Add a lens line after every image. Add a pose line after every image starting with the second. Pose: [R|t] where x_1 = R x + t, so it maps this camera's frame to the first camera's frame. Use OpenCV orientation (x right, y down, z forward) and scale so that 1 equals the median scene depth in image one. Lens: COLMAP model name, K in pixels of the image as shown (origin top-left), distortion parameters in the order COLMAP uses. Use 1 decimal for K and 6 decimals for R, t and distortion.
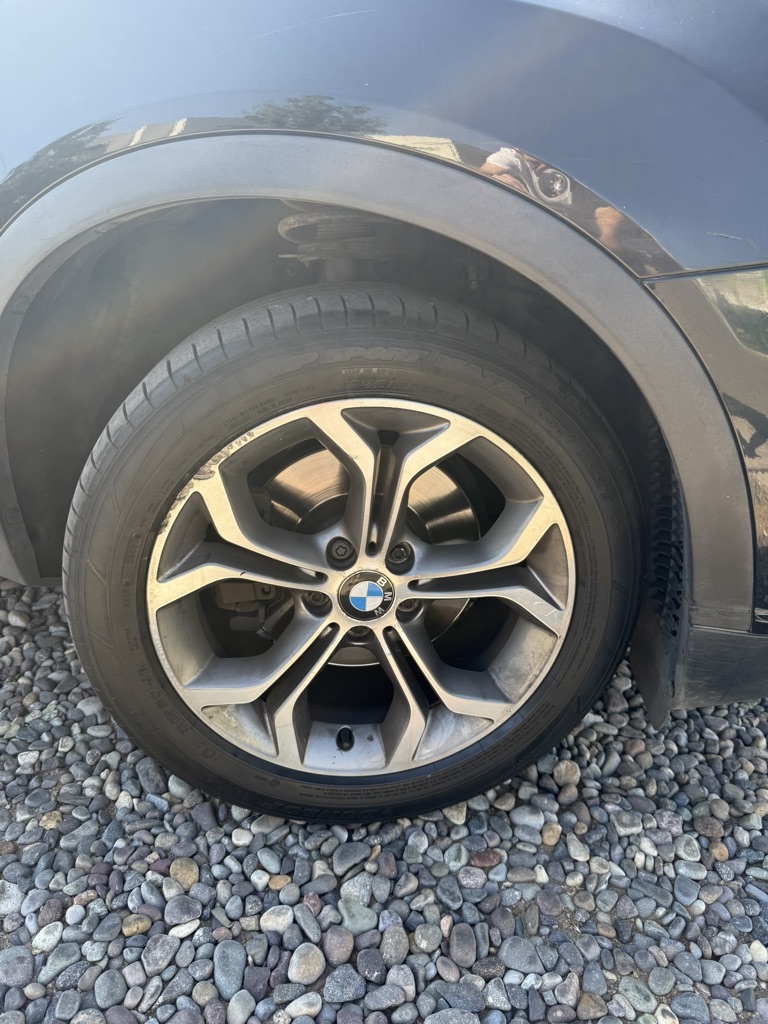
lens RADIAL K [[746.8, 0, 384.0], [0, 746.8, 512.0], [0, 0, 1]] dist [0.014620, -0.002085]
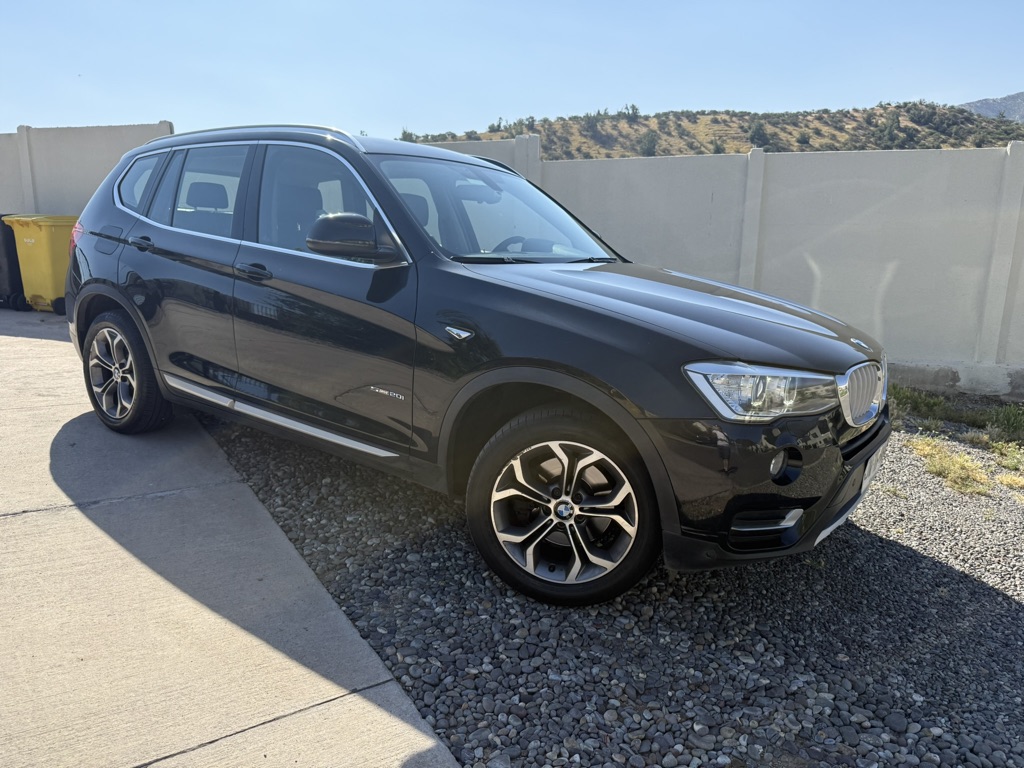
lens RADIAL K [[746.8, 0, 519.1], [0, 746.8, 385.7], [0, 0, 1]] dist [0.014620, -0.002085]
pose [[0.953104, 0.100368, -0.285516, 0.569294], [-0.159503, 0.968337, -0.192049, 0.223321], [0.257200, 0.228583, 0.938934, -1.787462]]
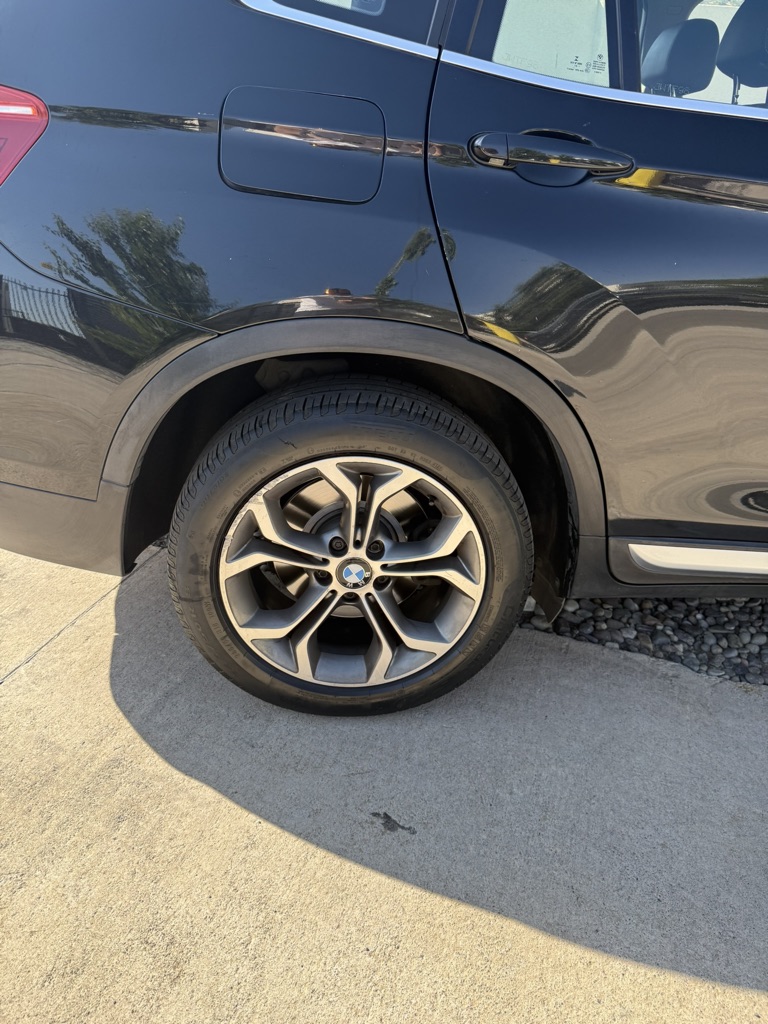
lens RADIAL K [[746.8, 0, 384.0], [0, 746.8, 512.0], [0, 0, 1]] dist [0.014620, -0.002085]
pose [[0.999203, 0.018203, -0.035523, 0.093360], [-0.016403, 0.998598, 0.050322, -0.097950], [0.036389, -0.049699, 0.998101, -0.571480]]
